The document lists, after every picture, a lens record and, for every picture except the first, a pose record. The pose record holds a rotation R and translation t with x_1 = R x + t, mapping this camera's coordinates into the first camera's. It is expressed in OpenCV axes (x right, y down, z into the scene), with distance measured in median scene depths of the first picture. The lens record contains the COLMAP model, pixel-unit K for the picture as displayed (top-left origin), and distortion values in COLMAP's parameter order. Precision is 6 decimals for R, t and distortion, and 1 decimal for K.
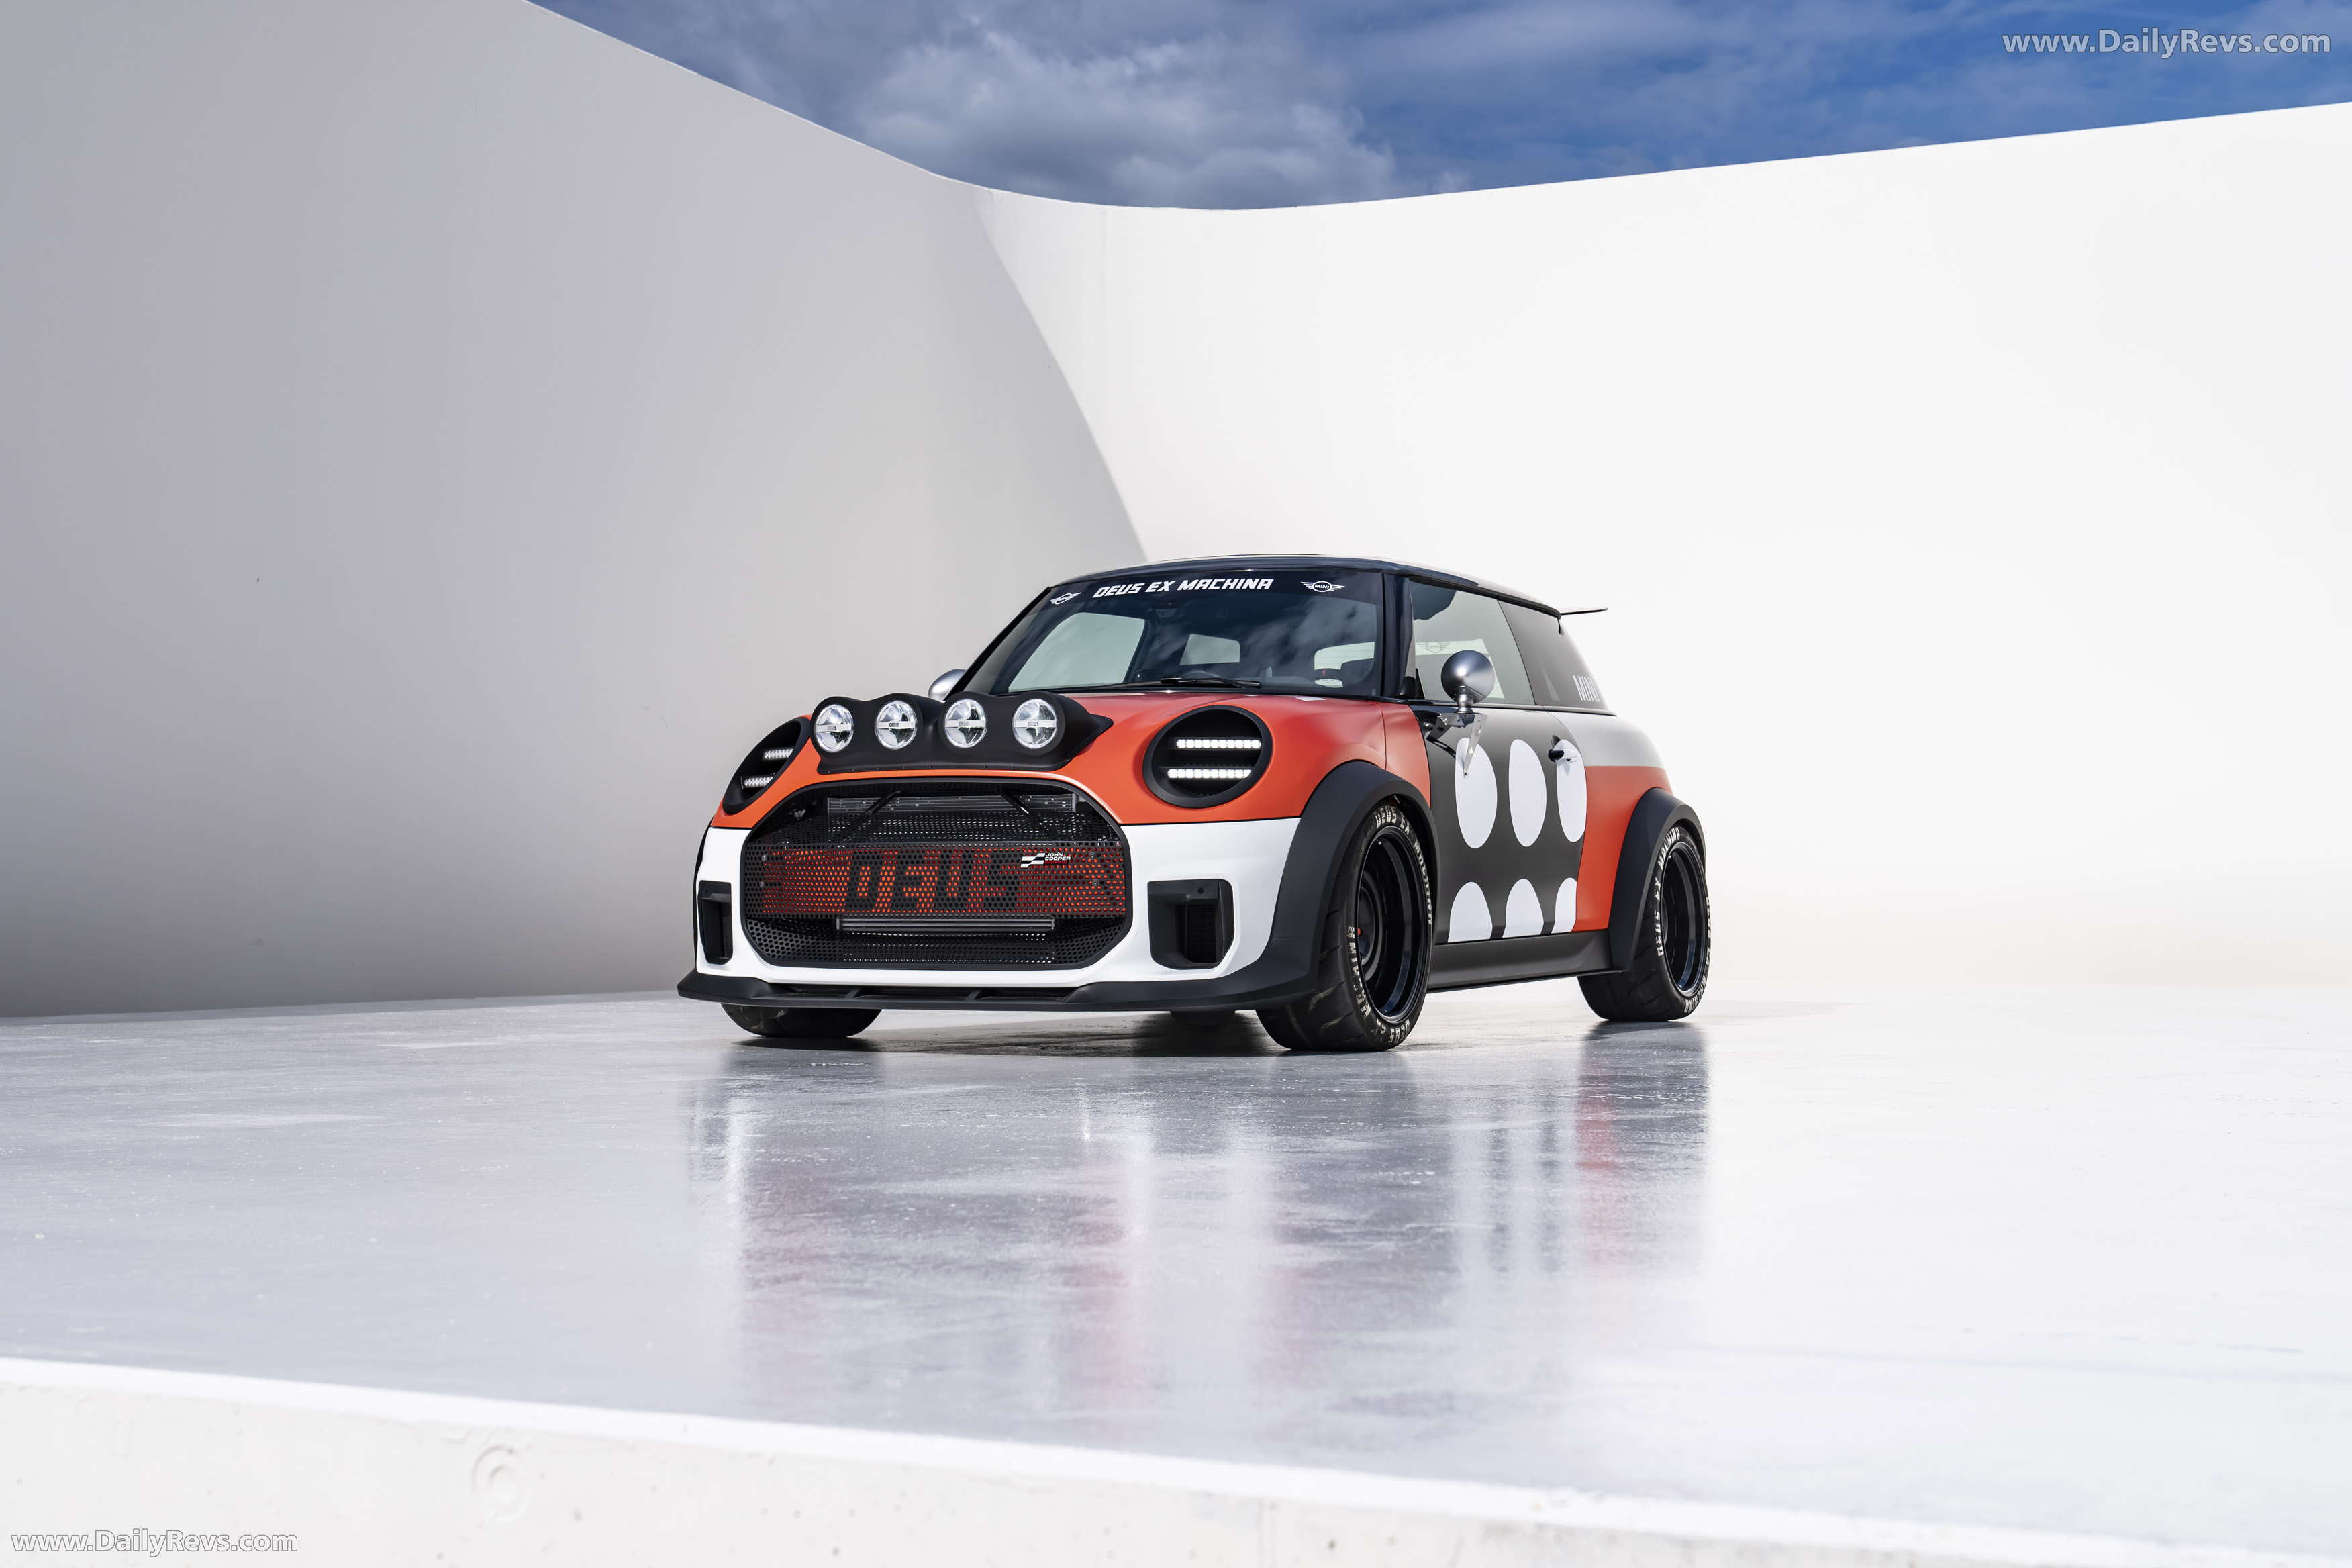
lens RADIAL K [[3240.5, 0, 1183.2], [0, 3240.5, 794.2], [0, 0, 1]] dist [0.149089, 0.000000]
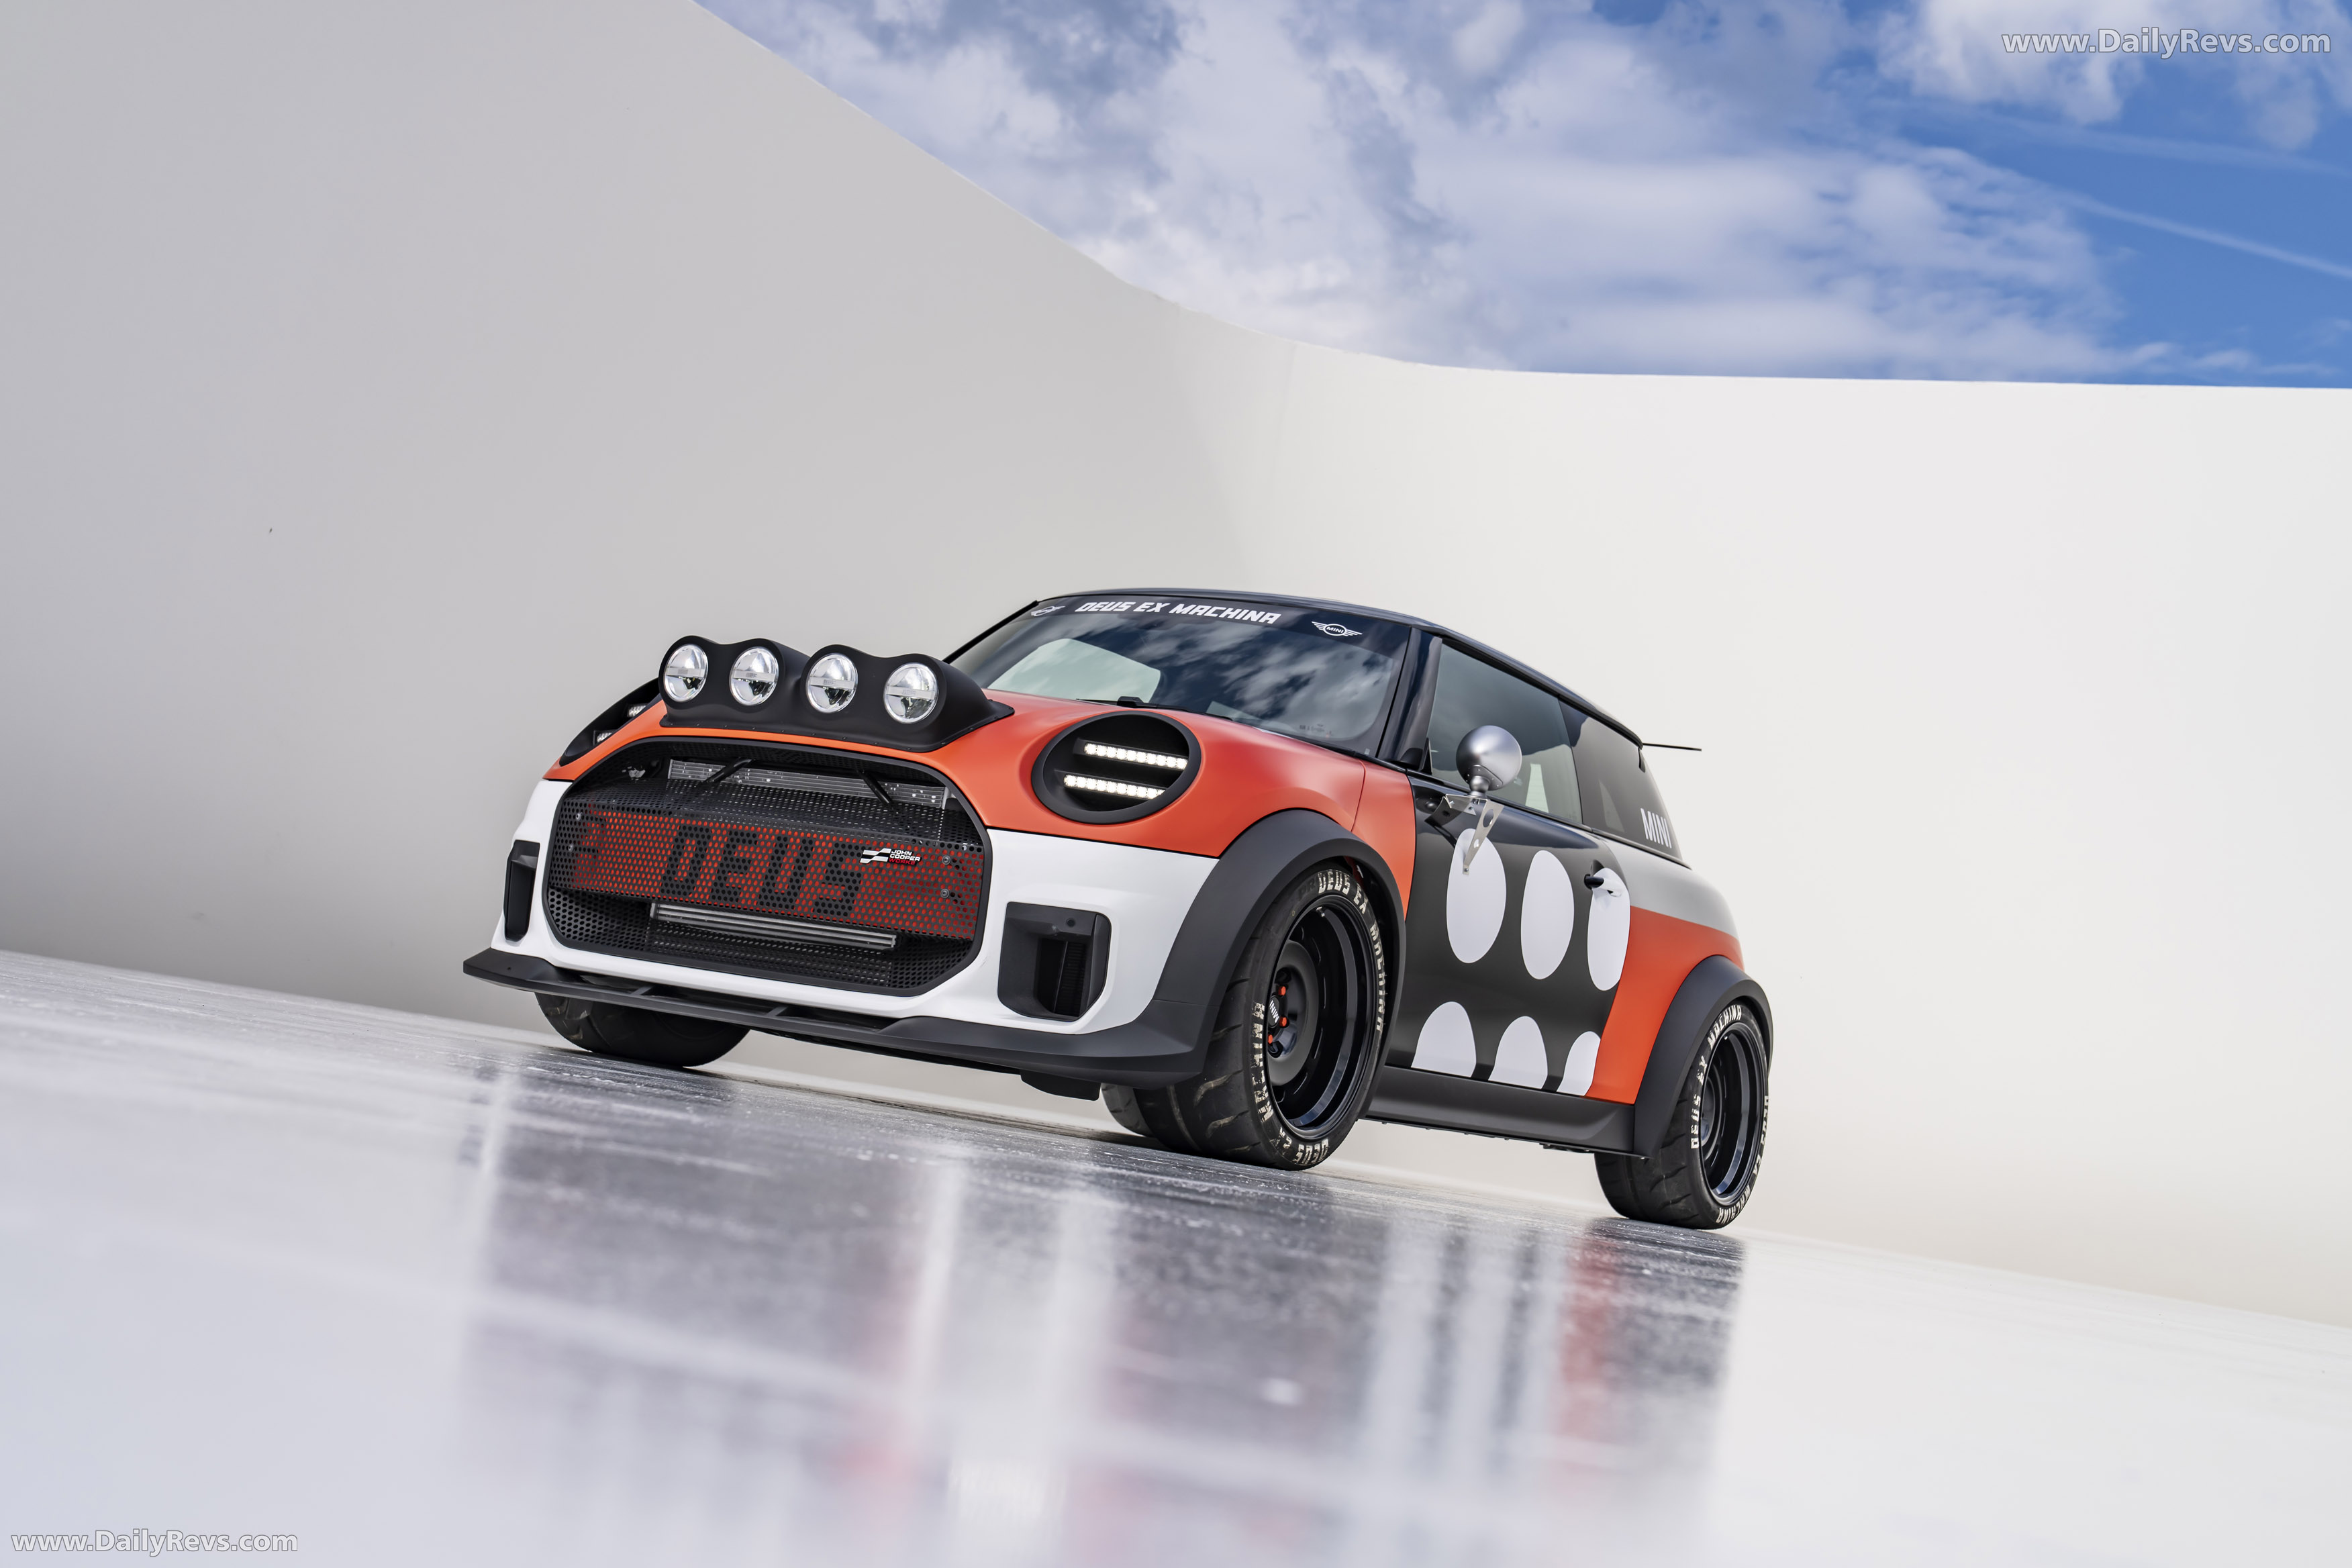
lens RADIAL K [[3048.8, 0, 1182.3], [0, 3048.8, 771.5], [0, 0, 1]] dist [0.123096, 0.000000]
pose [[0.984908, 0.150123, -0.086136, 0.086207], [-0.156879, 0.984541, -0.077893, 0.044586], [0.073111, 0.090230, 0.993234, 0.238596]]
